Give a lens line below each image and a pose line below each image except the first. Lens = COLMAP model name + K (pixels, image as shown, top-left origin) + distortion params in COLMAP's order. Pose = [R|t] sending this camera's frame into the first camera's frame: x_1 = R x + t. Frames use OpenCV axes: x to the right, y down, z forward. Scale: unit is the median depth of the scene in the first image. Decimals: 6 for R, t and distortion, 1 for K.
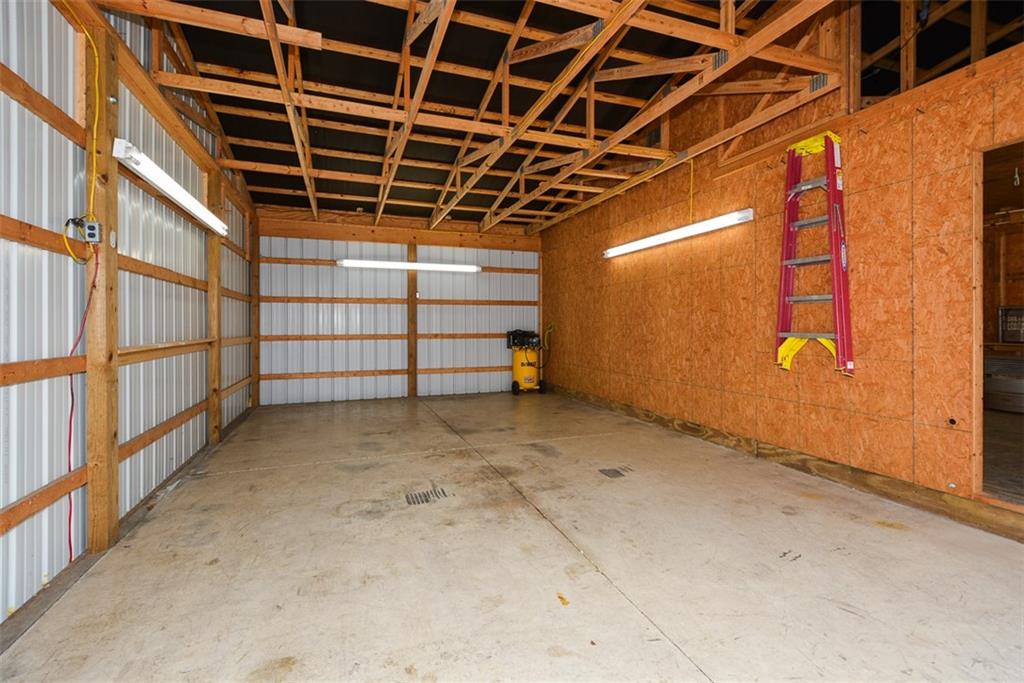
lens RADIAL K [[456.1, 0, 511.9], [0, 456.1, 329.2], [0, 0, 1]] dist [-0.002144, -0.000666]
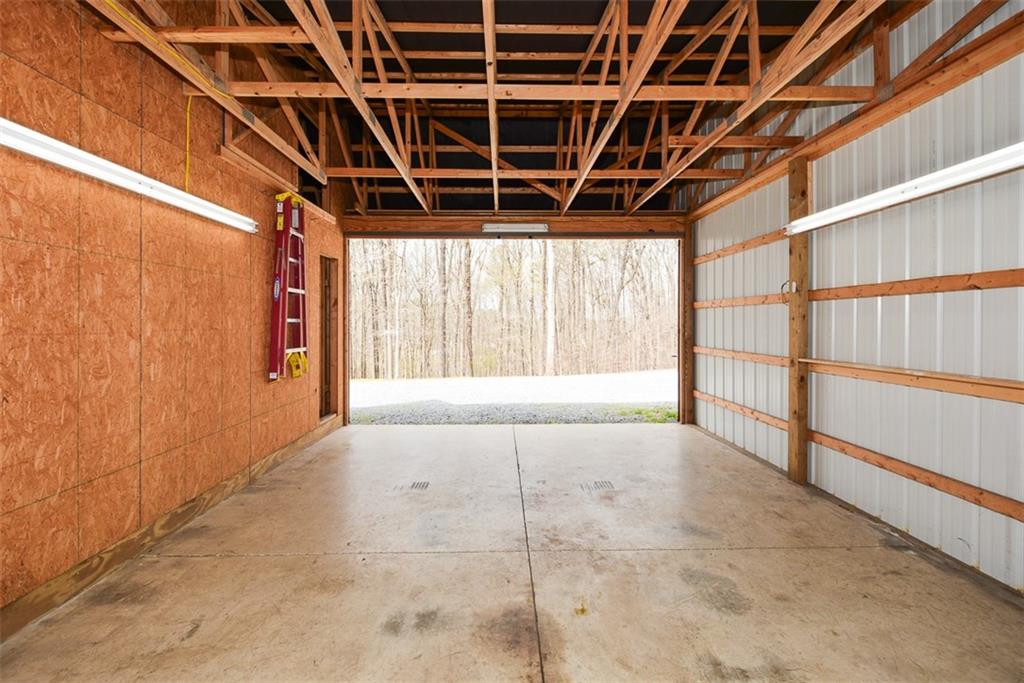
lens RADIAL K [[456.1, 0, 511.9], [0, 456.1, 329.2], [0, 0, 1]] dist [-0.002144, -0.000666]
pose [[-0.943538, 0.001261, 0.331263, -0.355543], [0.008120, 0.999780, 0.019323, -0.067323], [-0.331165, 0.020922, -0.943341, 2.079809]]
